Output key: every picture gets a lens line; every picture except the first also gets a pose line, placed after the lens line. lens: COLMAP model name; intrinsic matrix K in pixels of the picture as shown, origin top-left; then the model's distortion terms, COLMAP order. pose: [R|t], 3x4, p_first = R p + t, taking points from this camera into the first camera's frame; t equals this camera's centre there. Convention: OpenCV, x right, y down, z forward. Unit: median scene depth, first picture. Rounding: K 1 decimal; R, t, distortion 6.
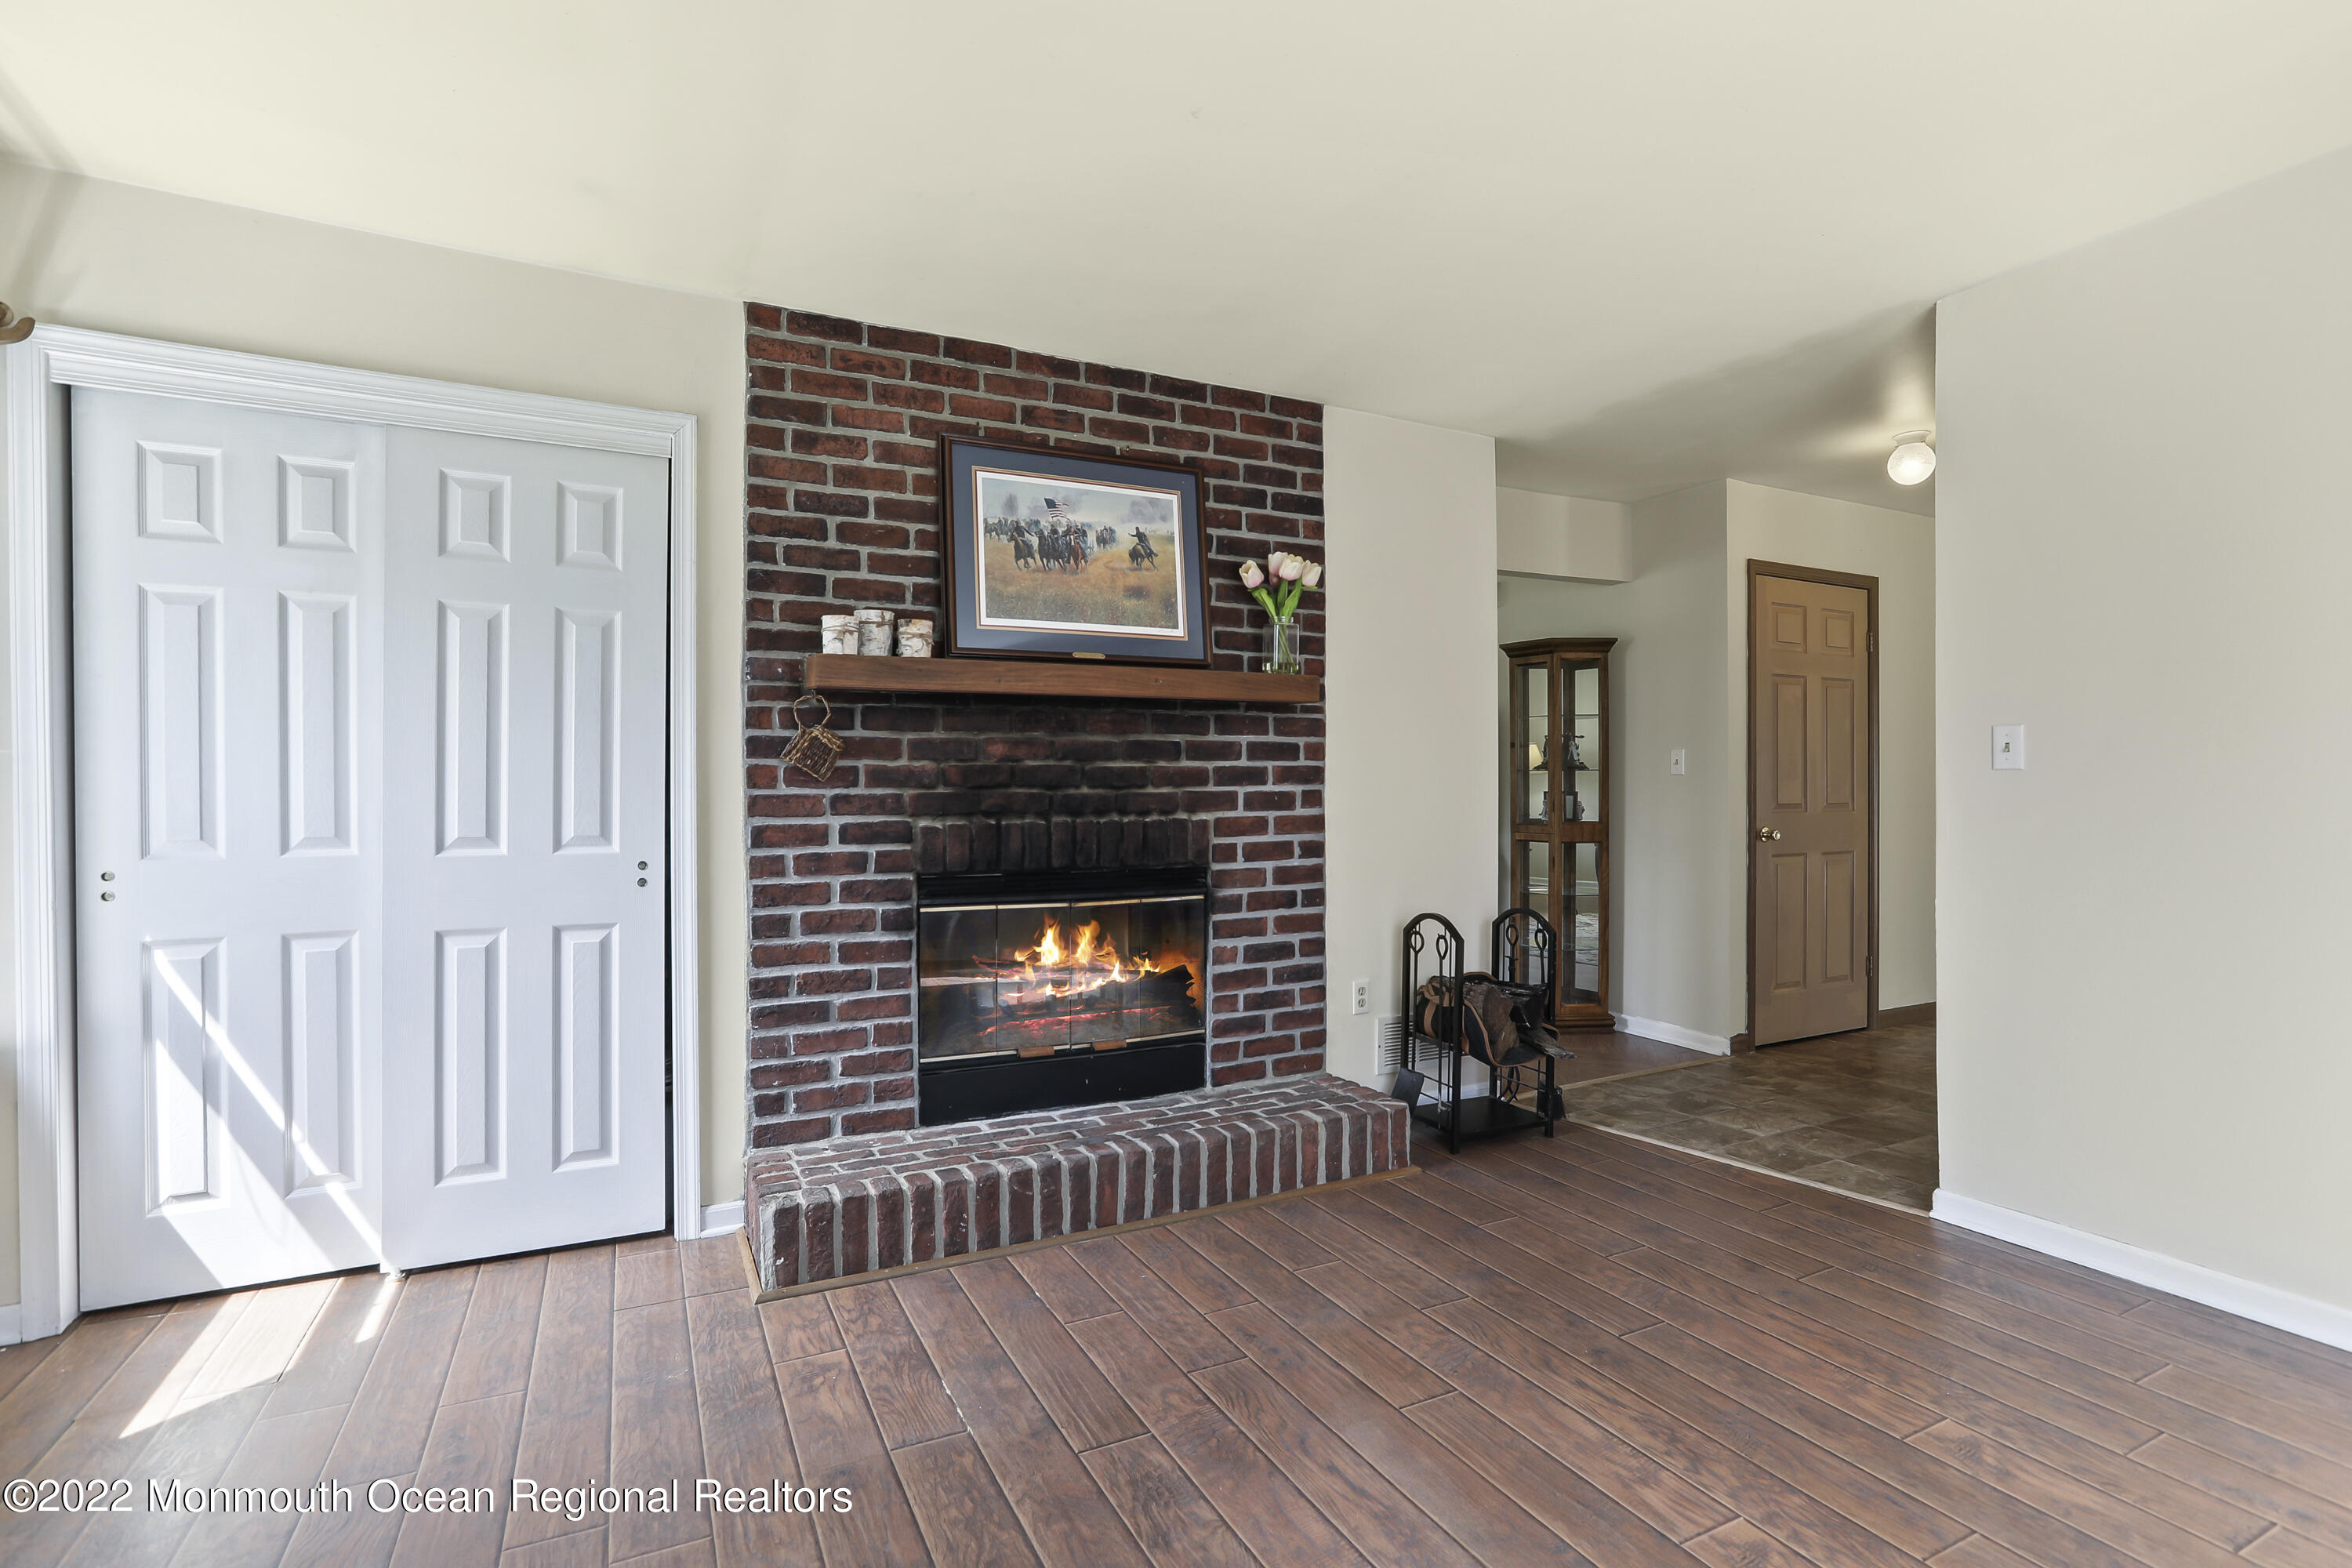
lens RADIAL K [[1081.9, 0, 1171.7], [0, 1081.9, 791.1], [0, 0, 1]] dist [-0.053228, 0.011418]
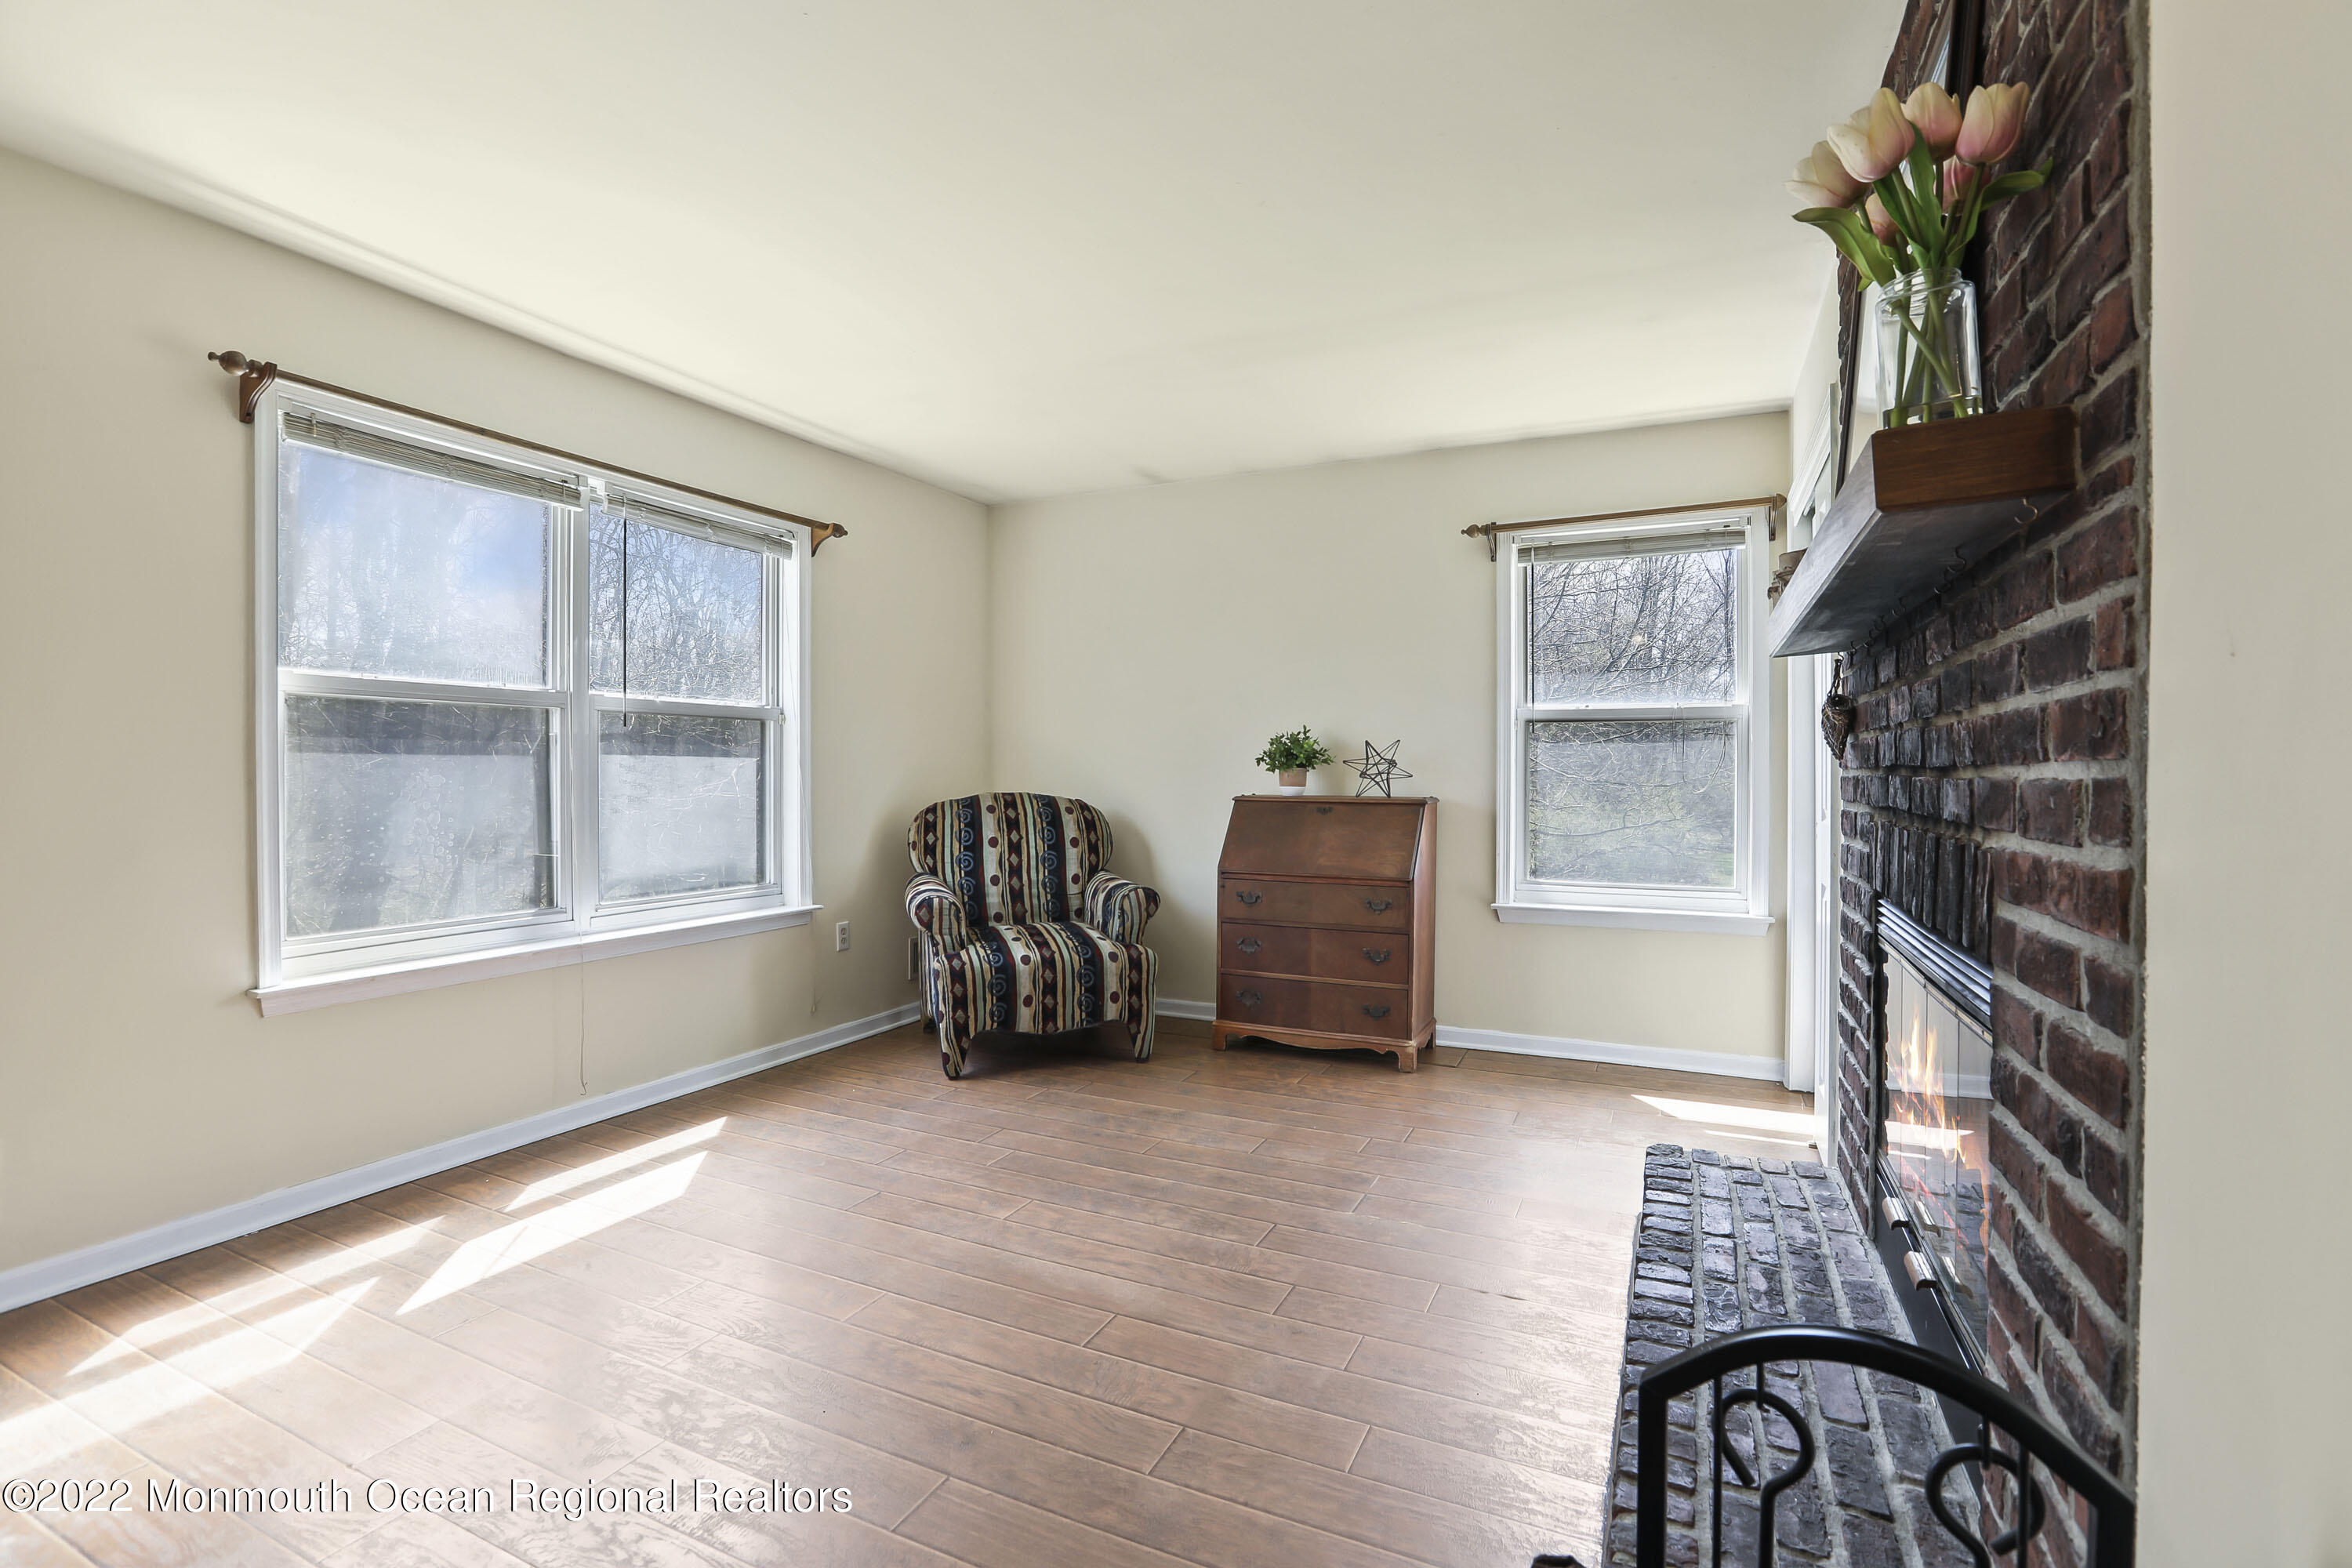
lens RADIAL K [[1081.9, 0, 1168.9], [0, 1081.9, 779.8], [0, 0, 1]] dist [-0.053228, 0.011418]
pose [[-0.792188, 0.013848, -0.610120, 0.883403], [0.014794, 0.999884, 0.003486, 0.002529], [0.610098, -0.006264, -0.792302, 1.995951]]
